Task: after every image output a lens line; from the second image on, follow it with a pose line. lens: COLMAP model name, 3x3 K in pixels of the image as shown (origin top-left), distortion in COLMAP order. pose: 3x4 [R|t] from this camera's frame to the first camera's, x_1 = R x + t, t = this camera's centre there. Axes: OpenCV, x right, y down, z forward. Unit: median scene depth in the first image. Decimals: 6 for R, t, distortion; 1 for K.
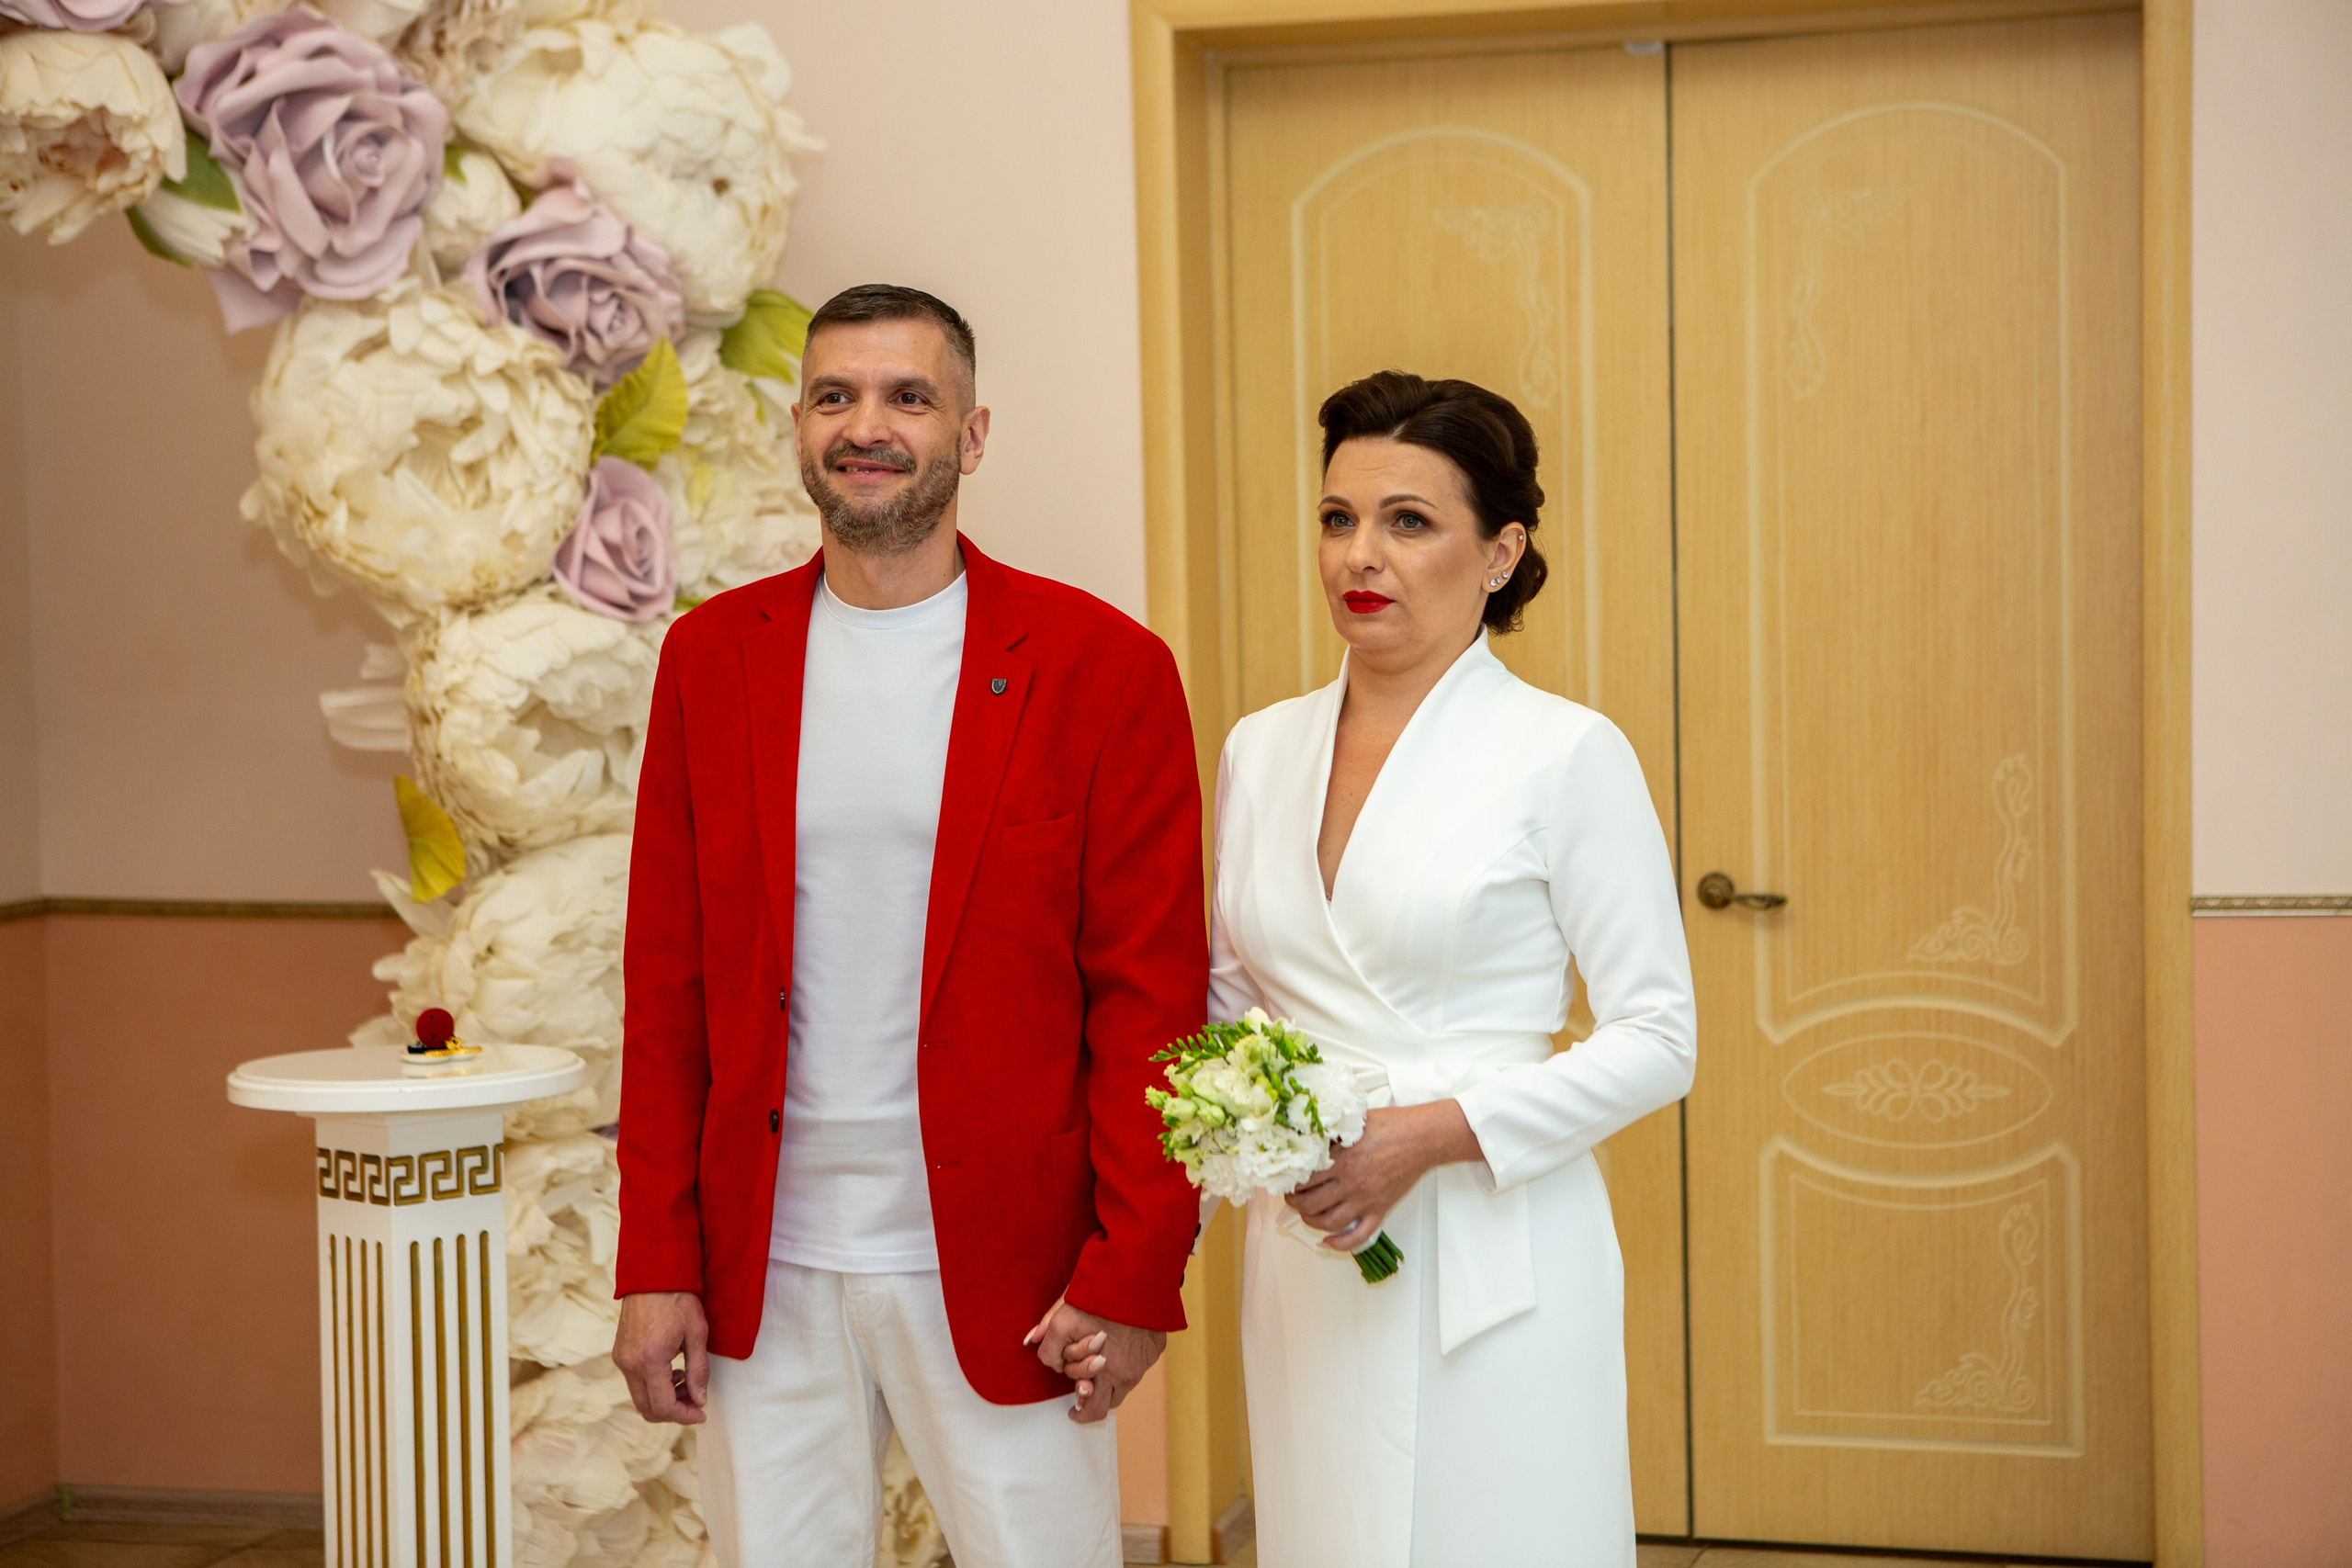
lens RADIAL K [[4052.5, 0, 1176.0], [0, 4052.5, 784.0], [0, 0, 1]] dist [0.007062, 0.016143]
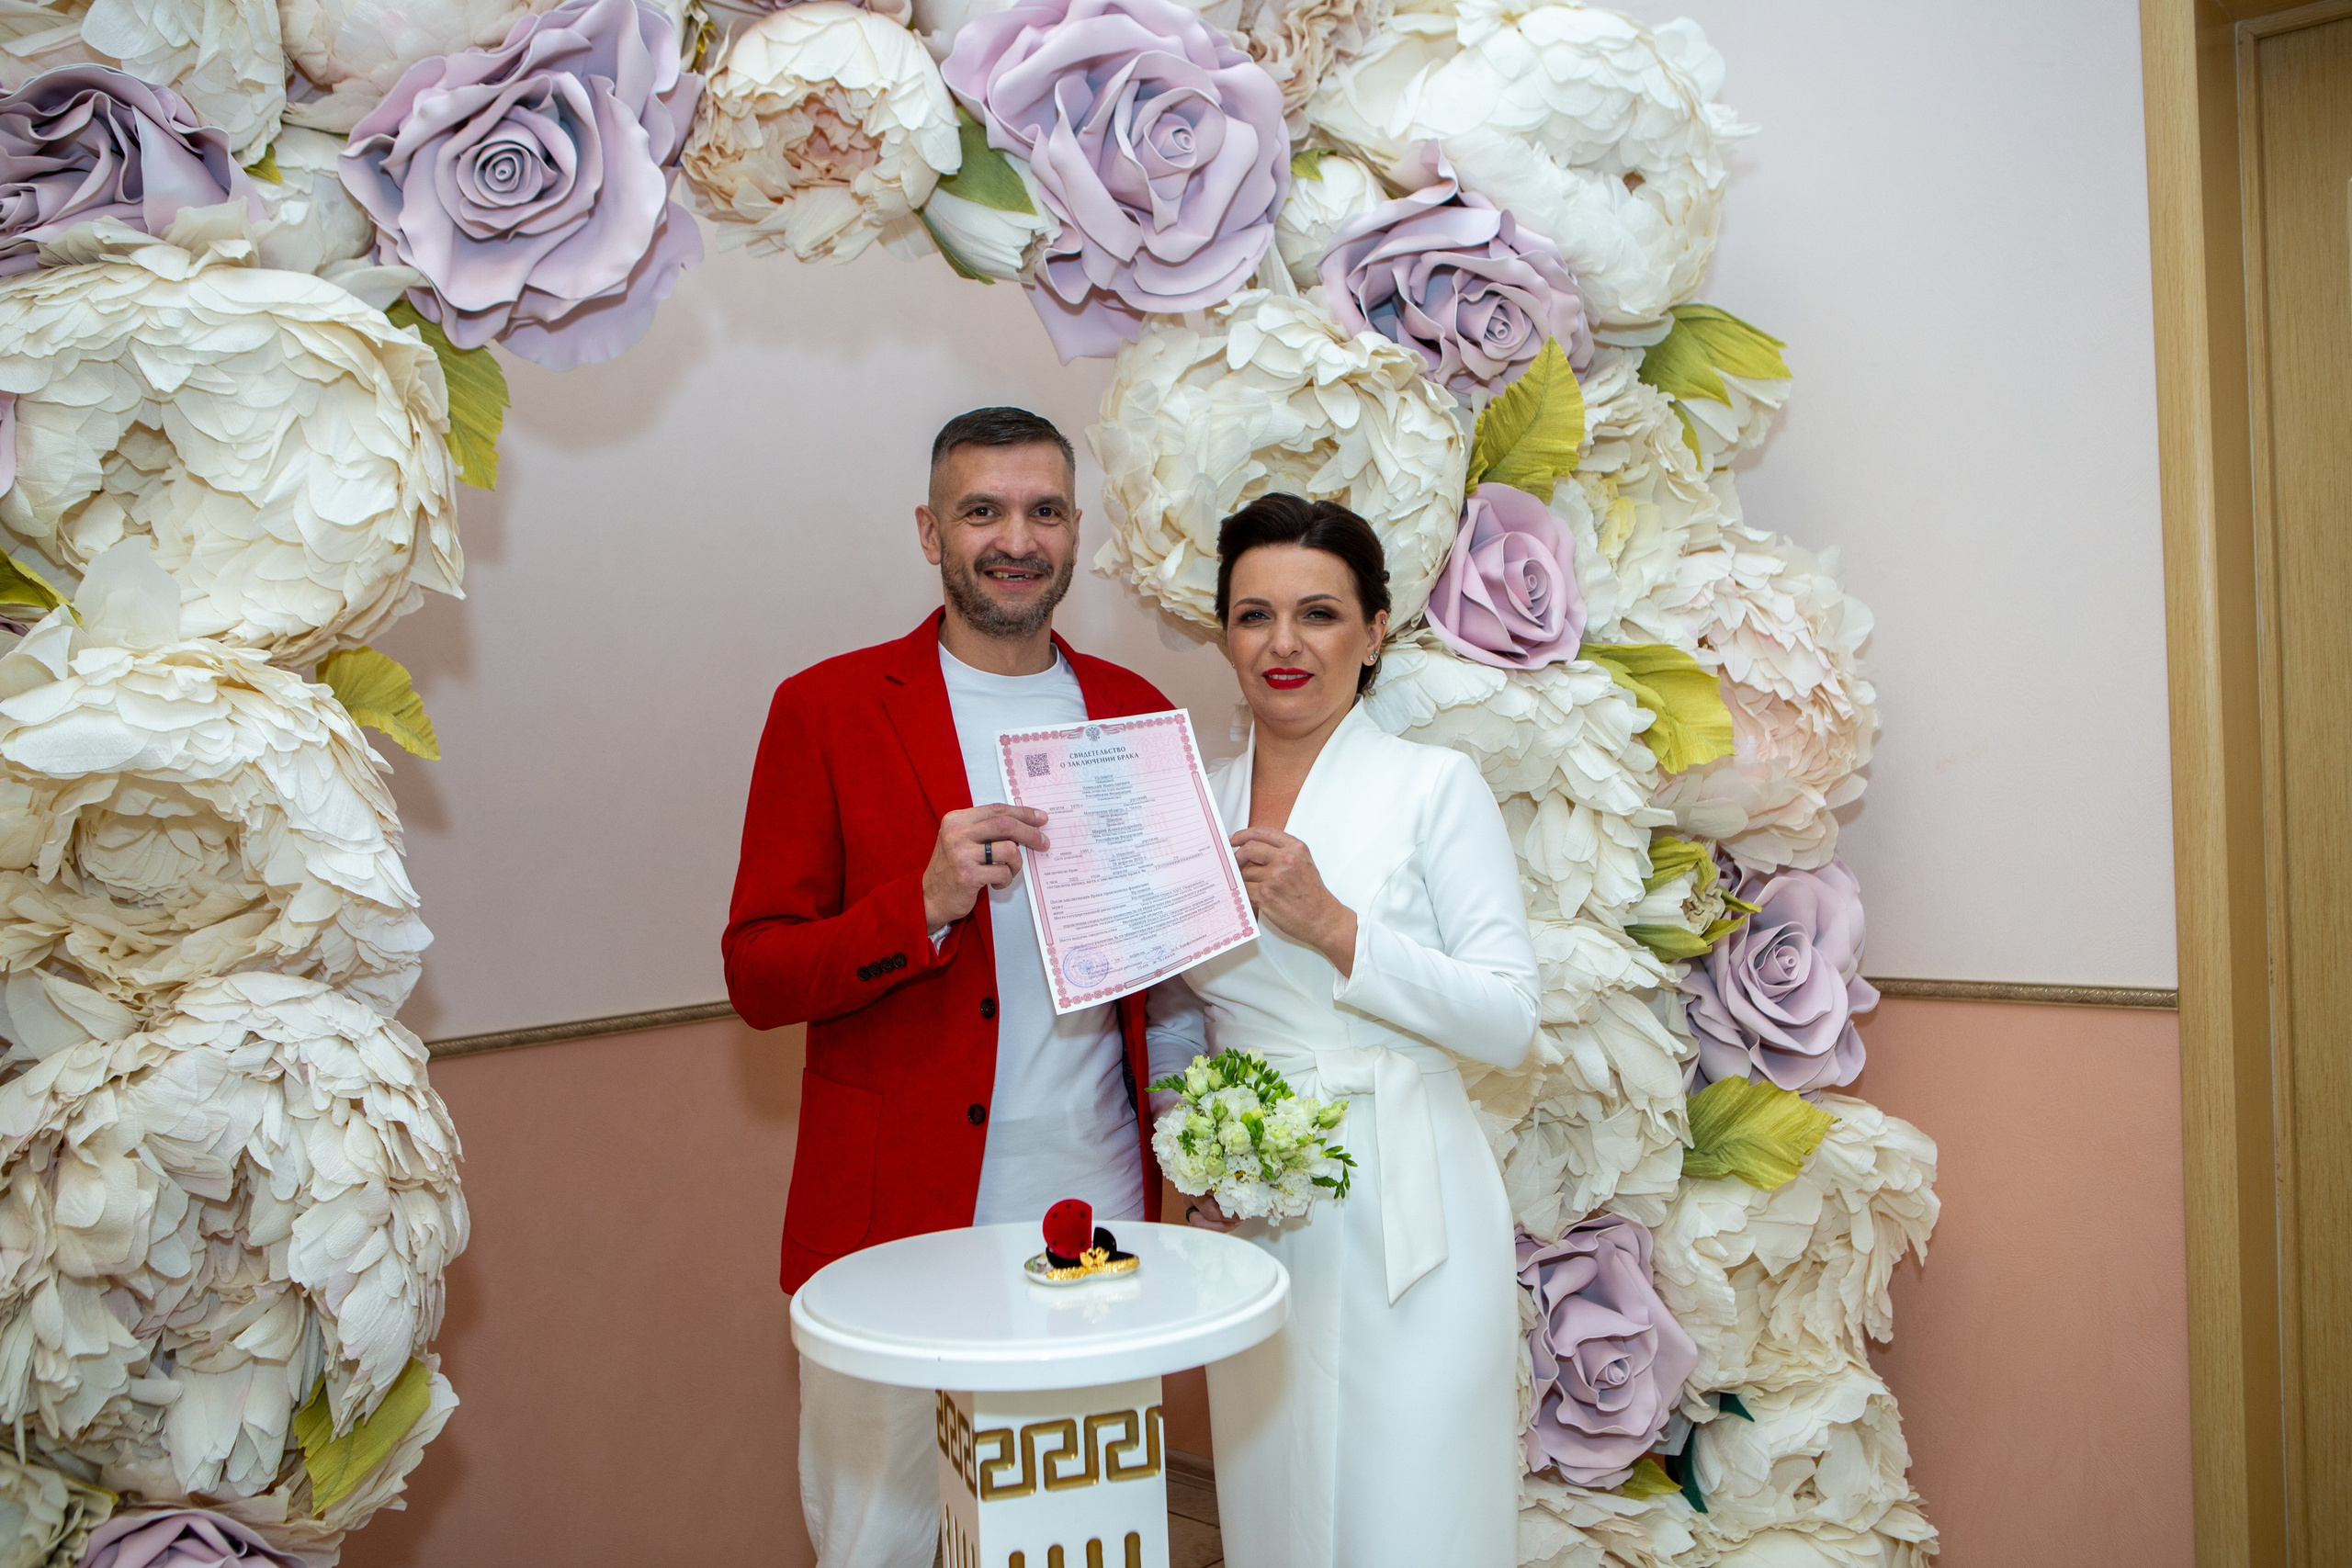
lens RADIAL K [[2090.6, 0, 1176.0], [0, 2090.6, 784.0], [0, 0, 1]] dist [-0.105574, 0.146189]
pose [[0.901970, -0.009597, -0.431692, -0.009574], [0.002353, 0.999847, -0.017310, -0.008786], [0.431792, 0.014597, 0.901855, 0.574598]]
